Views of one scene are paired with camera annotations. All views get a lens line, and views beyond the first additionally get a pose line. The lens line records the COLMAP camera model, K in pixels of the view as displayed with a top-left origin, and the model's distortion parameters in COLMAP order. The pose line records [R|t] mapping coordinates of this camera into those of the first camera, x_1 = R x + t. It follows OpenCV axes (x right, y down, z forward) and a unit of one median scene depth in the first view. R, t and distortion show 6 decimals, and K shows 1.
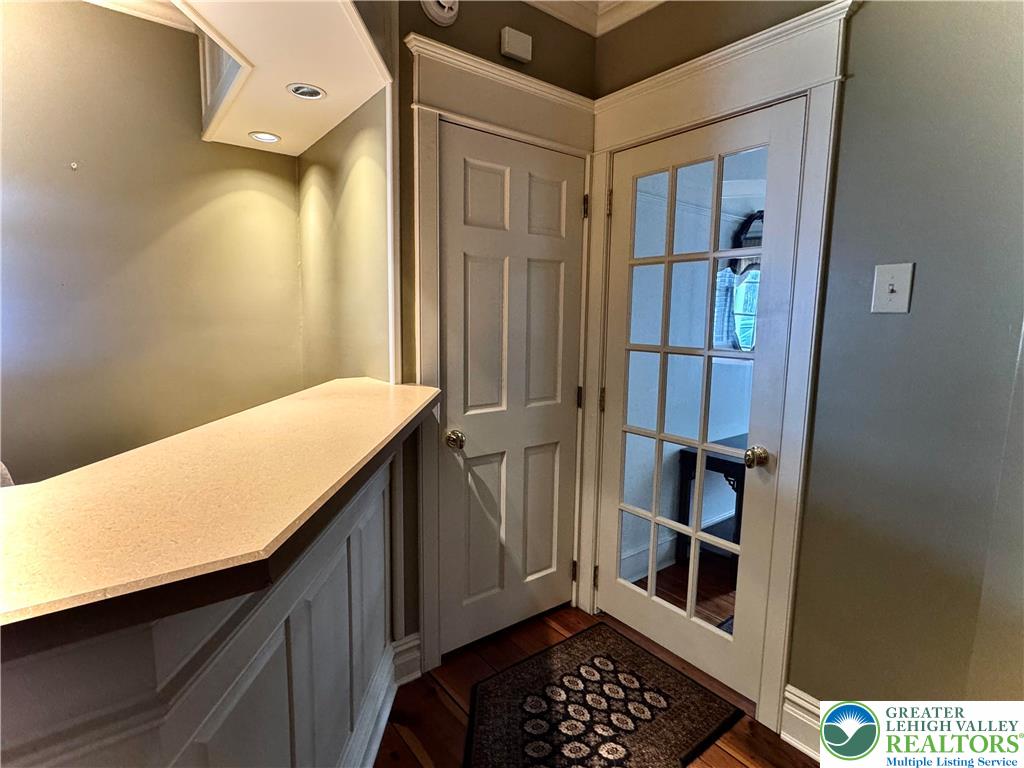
lens RADIAL K [[525.3, 0, 510.7], [0, 525.3, 383.7], [0, 0, 1]] dist [0.002252, -0.000714]
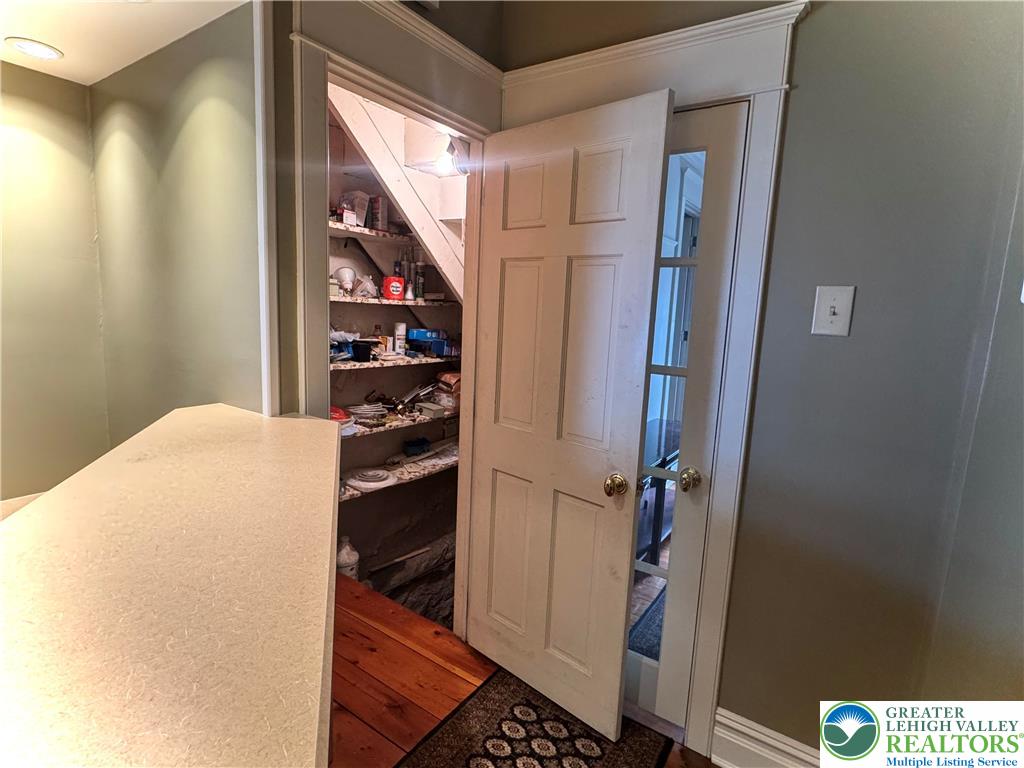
lens RADIAL K [[525.3, 0, 512.9], [0, 525.3, 382.9], [0, 0, 1]] dist [0.002252, -0.000714]
pose [[0.950190, -0.019516, 0.311060, -0.130589], [0.011344, 0.999542, 0.028059, -0.065214], [-0.311465, -0.023133, 0.949976, 0.199506]]
